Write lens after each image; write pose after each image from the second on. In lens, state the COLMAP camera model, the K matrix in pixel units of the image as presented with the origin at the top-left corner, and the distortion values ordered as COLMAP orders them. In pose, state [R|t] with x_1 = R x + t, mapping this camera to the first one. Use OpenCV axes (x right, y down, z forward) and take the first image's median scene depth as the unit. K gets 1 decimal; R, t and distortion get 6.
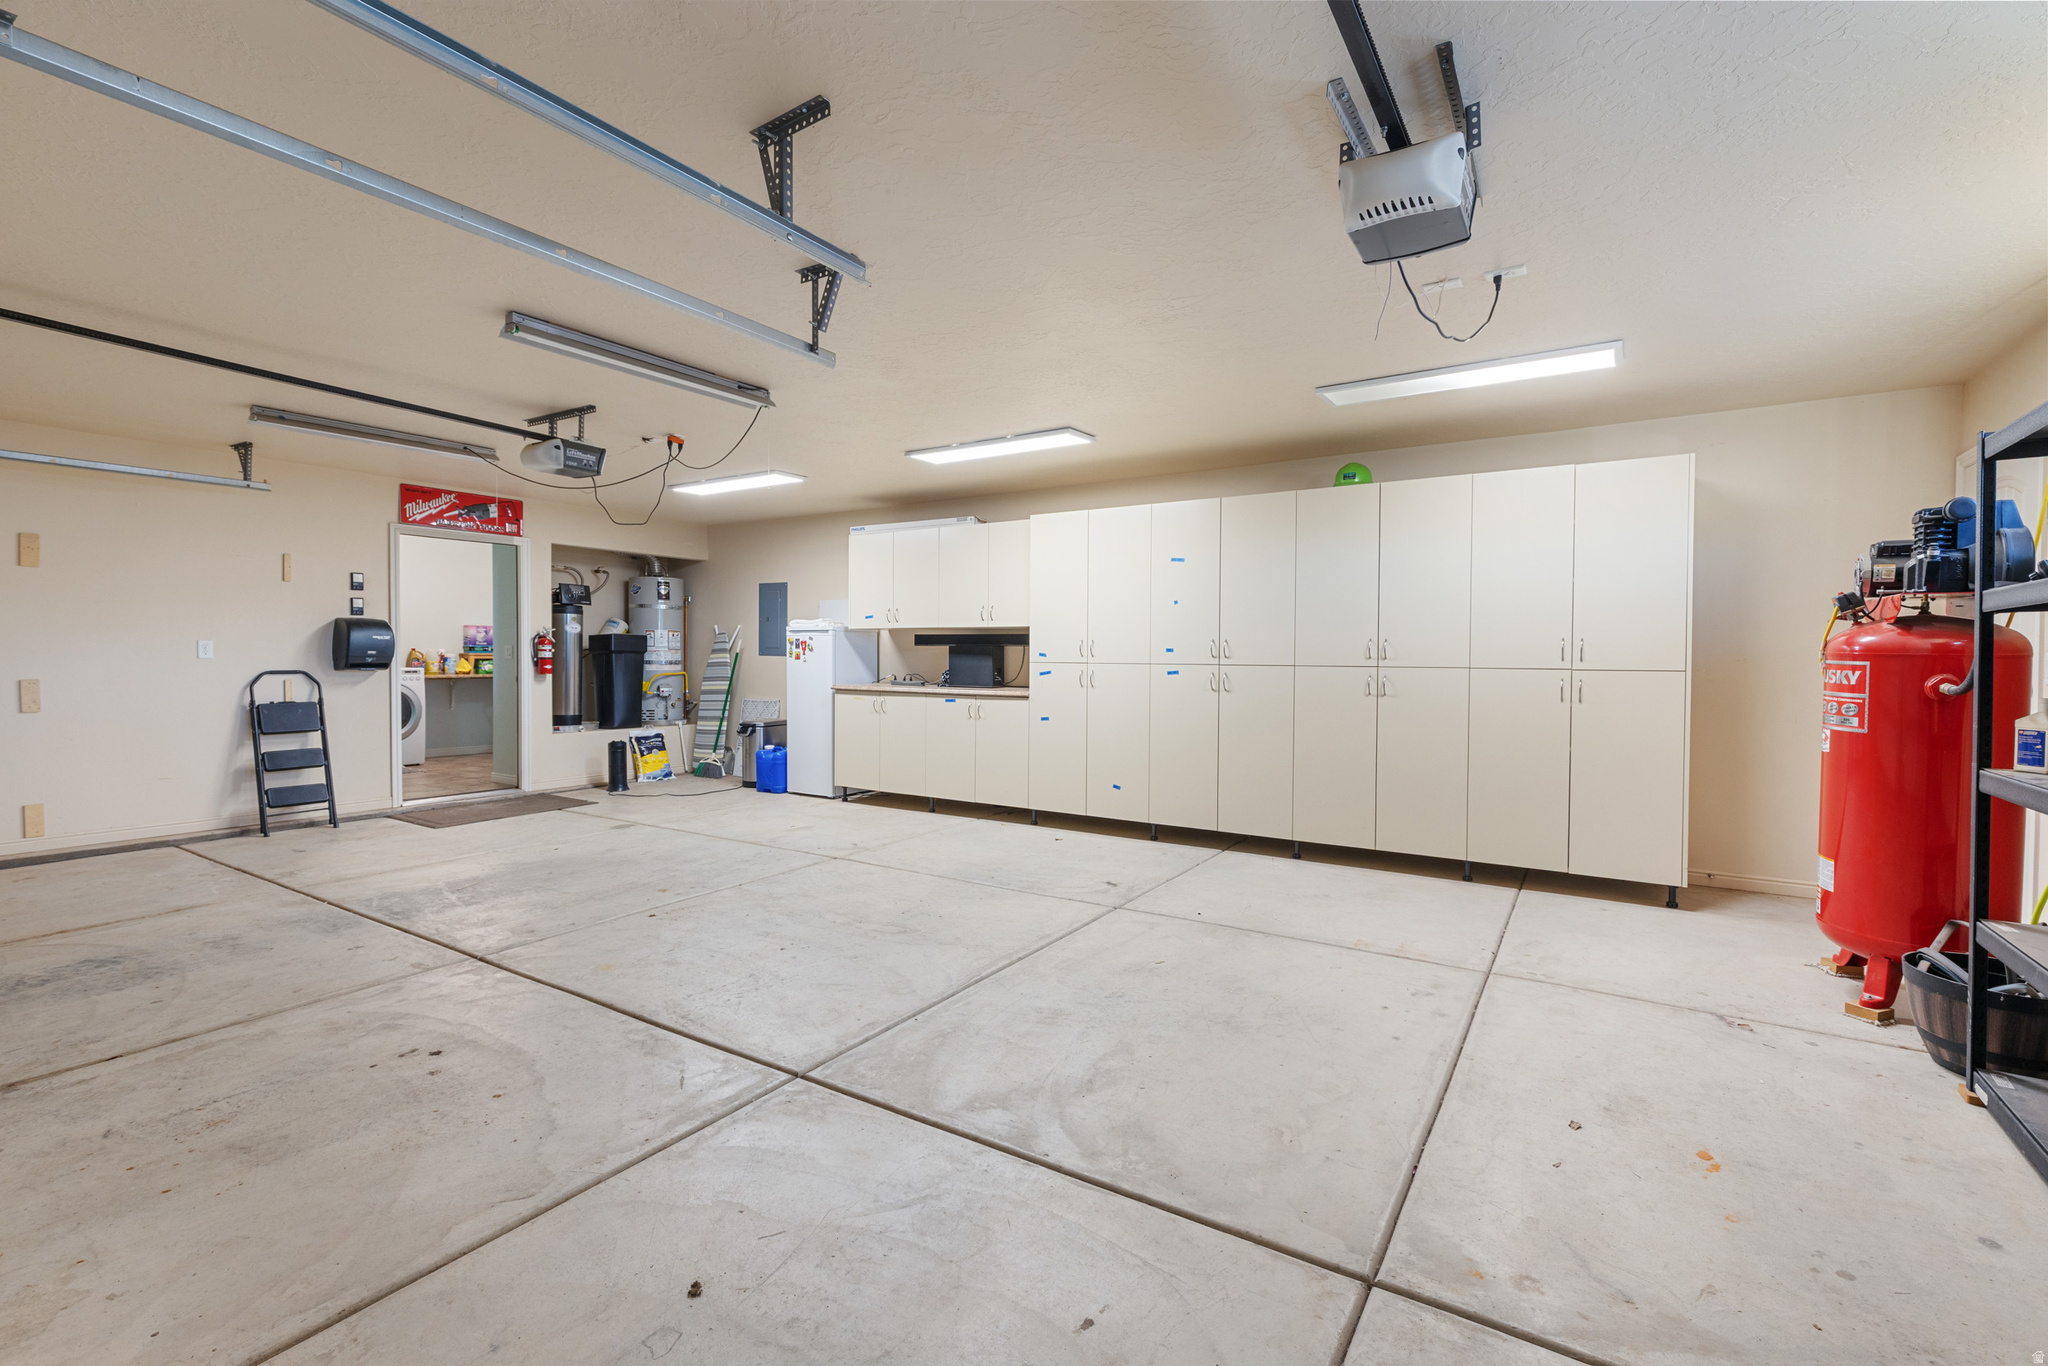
lens RADIAL K [[907.5, 0, 1027.6], [0, 907.5, 675.4], [0, 0, 1]] dist [0.001180, 0.000227]
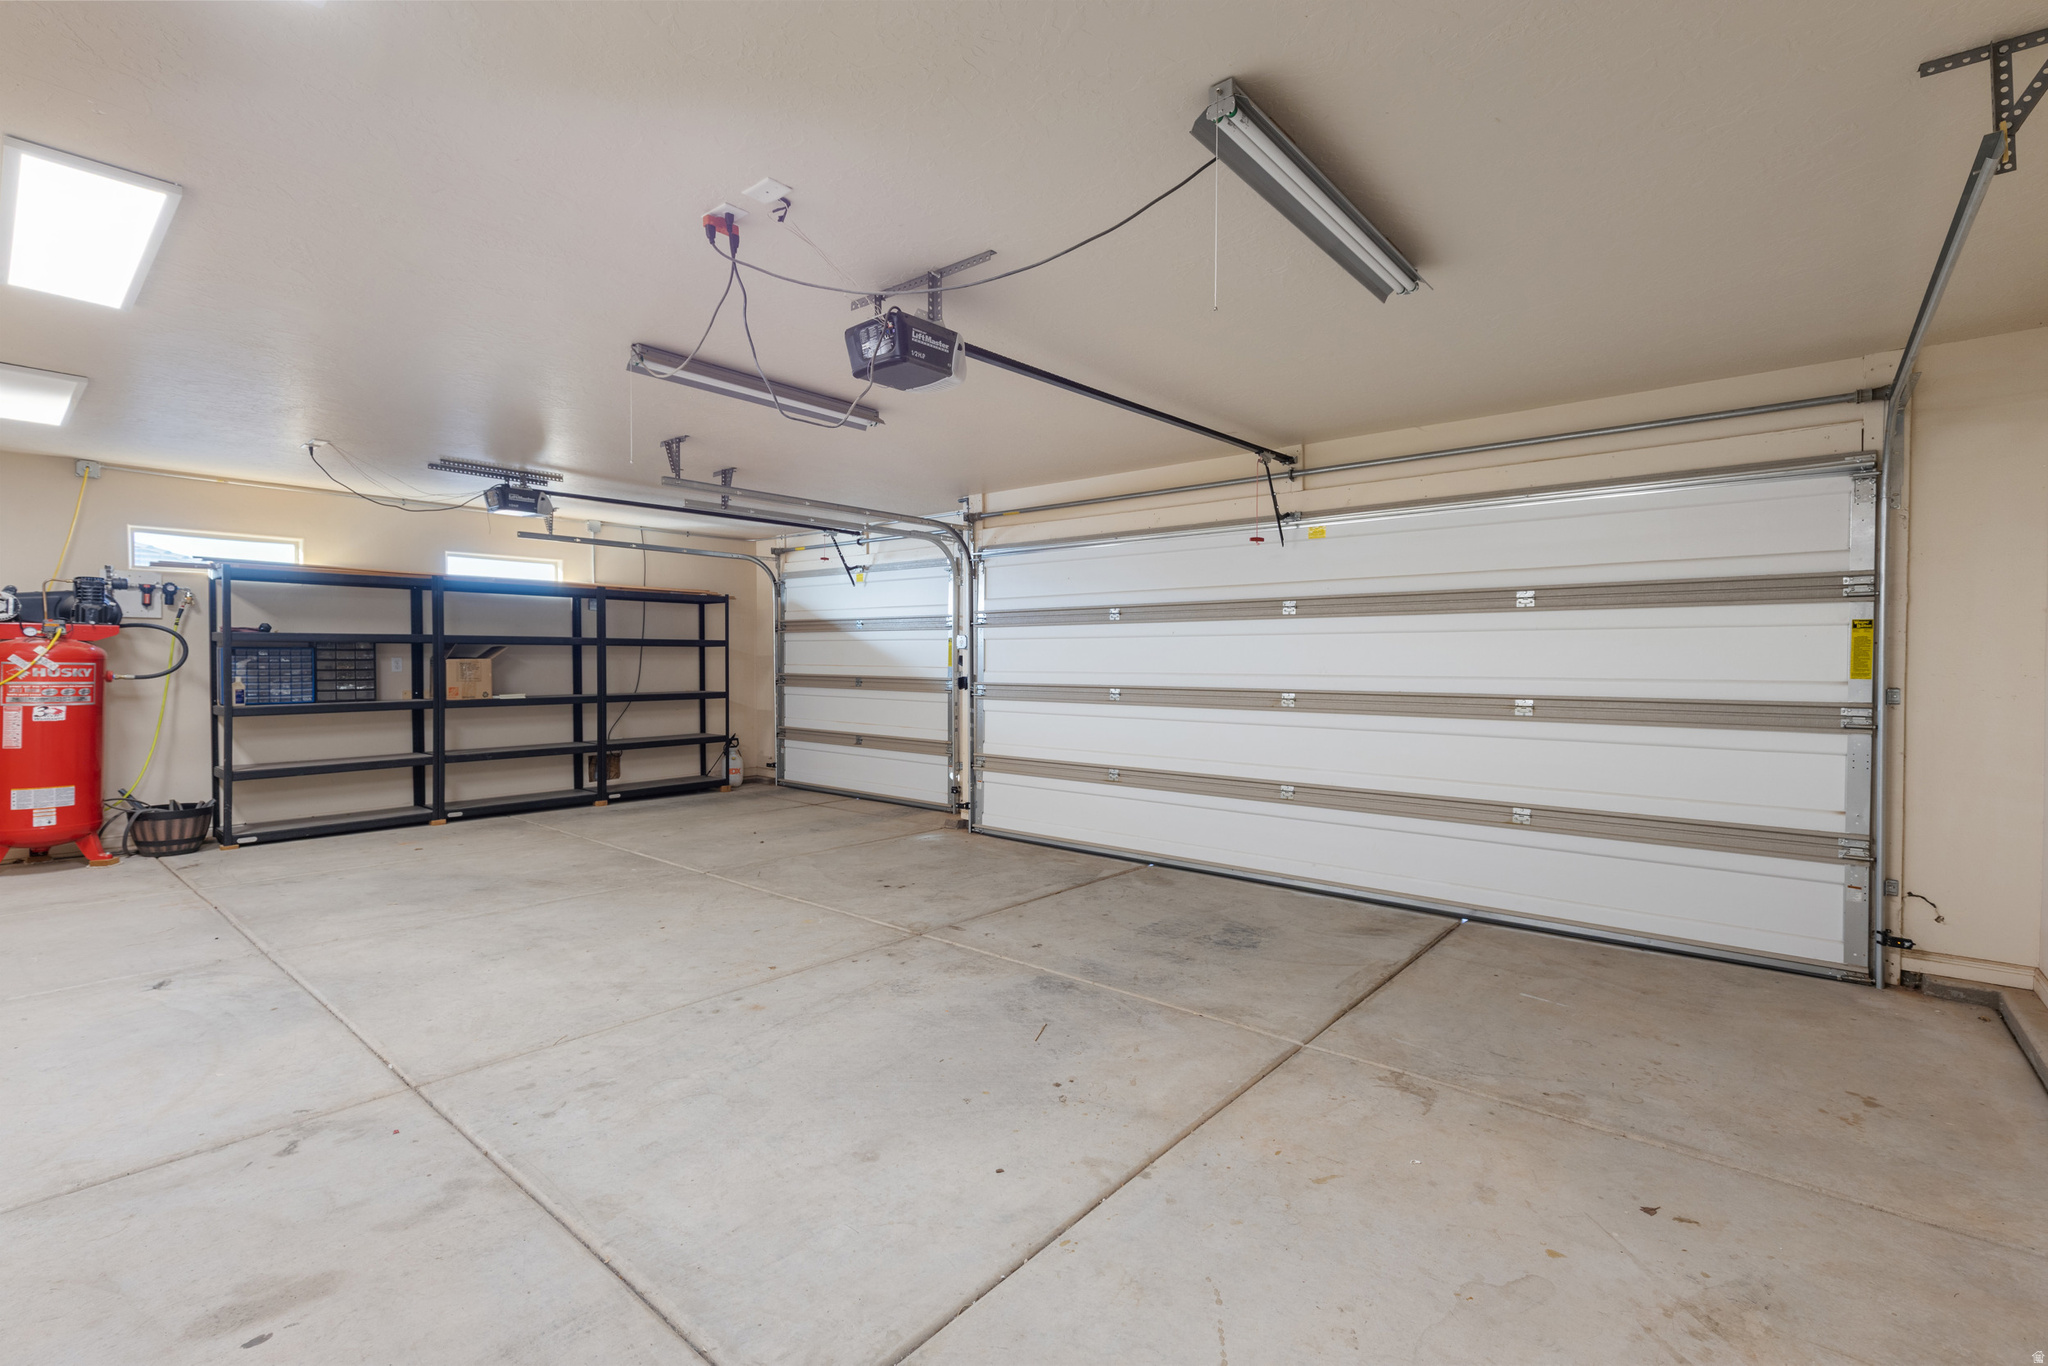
lens RADIAL K [[907.5, 0, 1020.5], [0, 907.5, 674.5], [0, 0, 1]] dist [0.001180, 0.000227]
pose [[-0.991400, -0.012458, 0.130274, -1.009201], [-0.007939, 0.999350, 0.035151, -0.066076], [-0.130628, 0.033815, -0.990855, 2.418797]]
